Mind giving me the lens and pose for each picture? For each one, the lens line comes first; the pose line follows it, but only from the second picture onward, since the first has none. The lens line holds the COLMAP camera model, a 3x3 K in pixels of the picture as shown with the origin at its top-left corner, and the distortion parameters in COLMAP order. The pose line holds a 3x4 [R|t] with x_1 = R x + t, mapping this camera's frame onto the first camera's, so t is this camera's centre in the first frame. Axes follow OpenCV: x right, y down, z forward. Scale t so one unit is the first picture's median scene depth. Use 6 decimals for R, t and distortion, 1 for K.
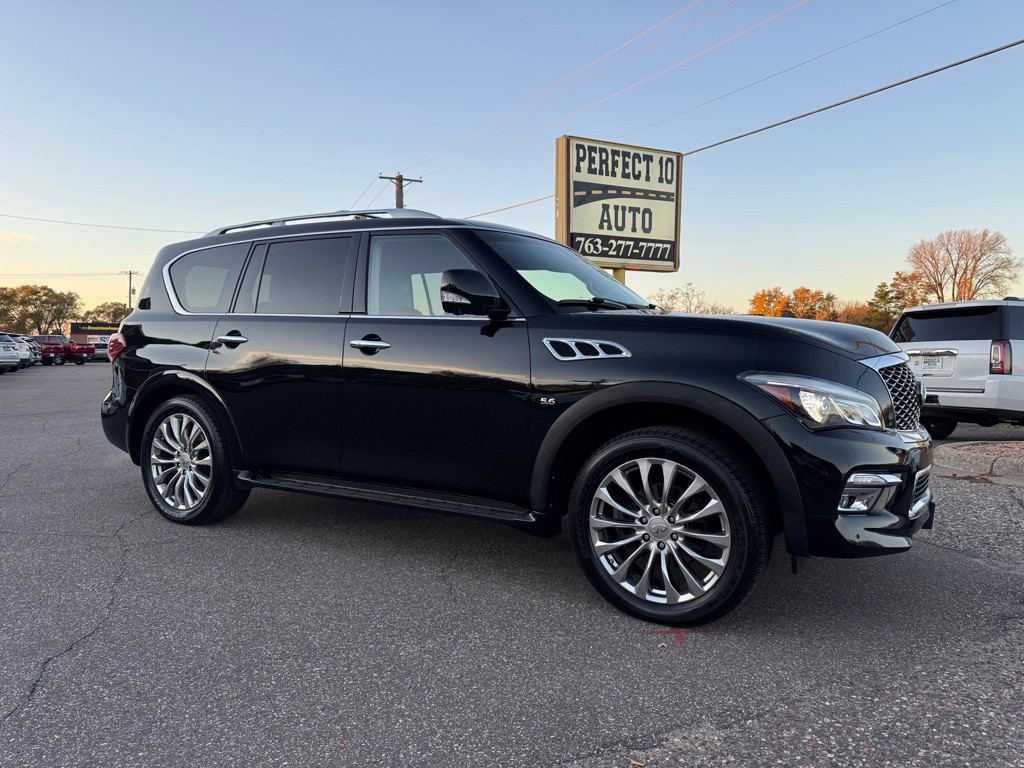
lens RADIAL K [[700.8, 0, 514.2], [0, 700.8, 391.3], [0, 0, 1]] dist [0.128098, -0.178467]
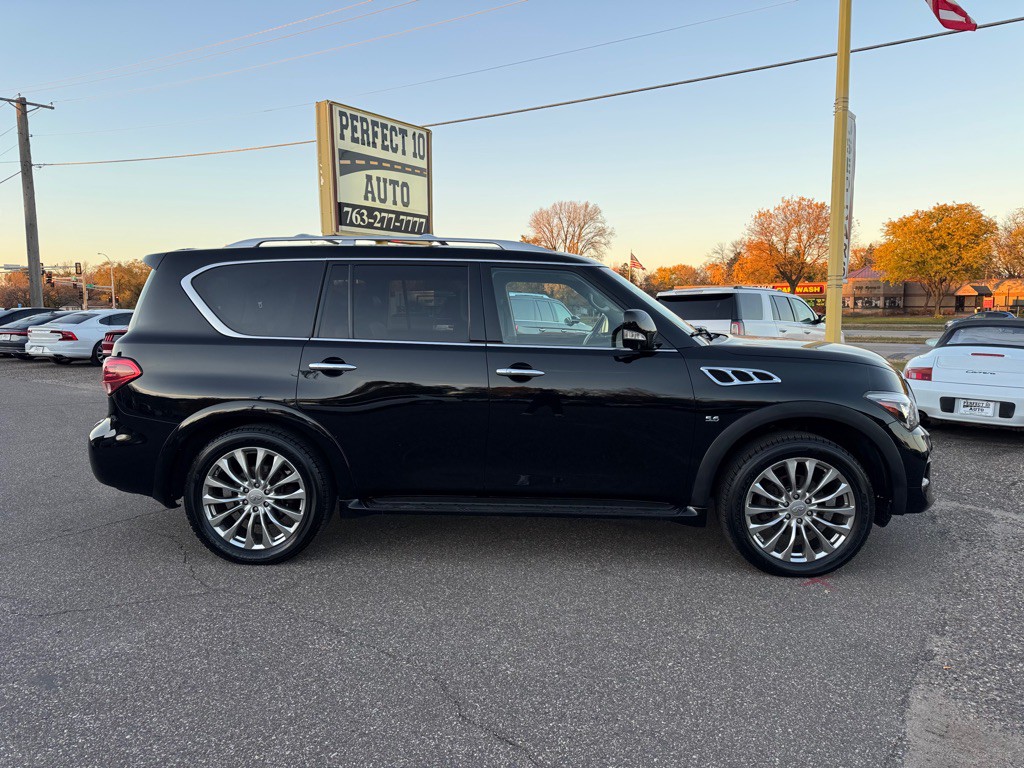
lens RADIAL K [[700.2, 0, 509.2], [0, 700.2, 389.1], [0, 0, 1]] dist [0.078641, -0.061204]
pose [[0.888890, -0.061858, 0.453925, -0.168955], [0.033695, 0.996986, 0.069880, -0.027854], [-0.456879, -0.046820, 0.888296, 0.012744]]
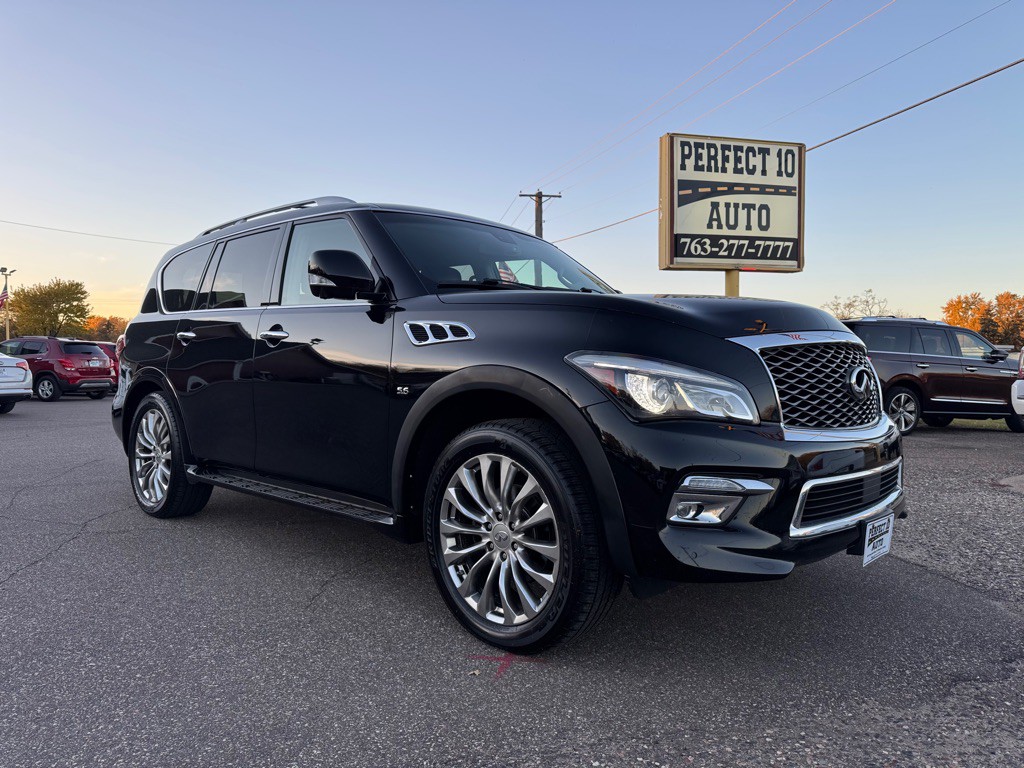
lens RADIAL K [[712.2, 0, 511.1], [0, 712.2, 382.7], [0, 0, 1]] dist [0.050822, -0.064338]
pose [[0.975135, 0.001037, -0.221611, 0.078534], [-0.008432, 0.999439, -0.032422, 0.006627], [0.221453, 0.033484, 0.974596, 0.028260]]
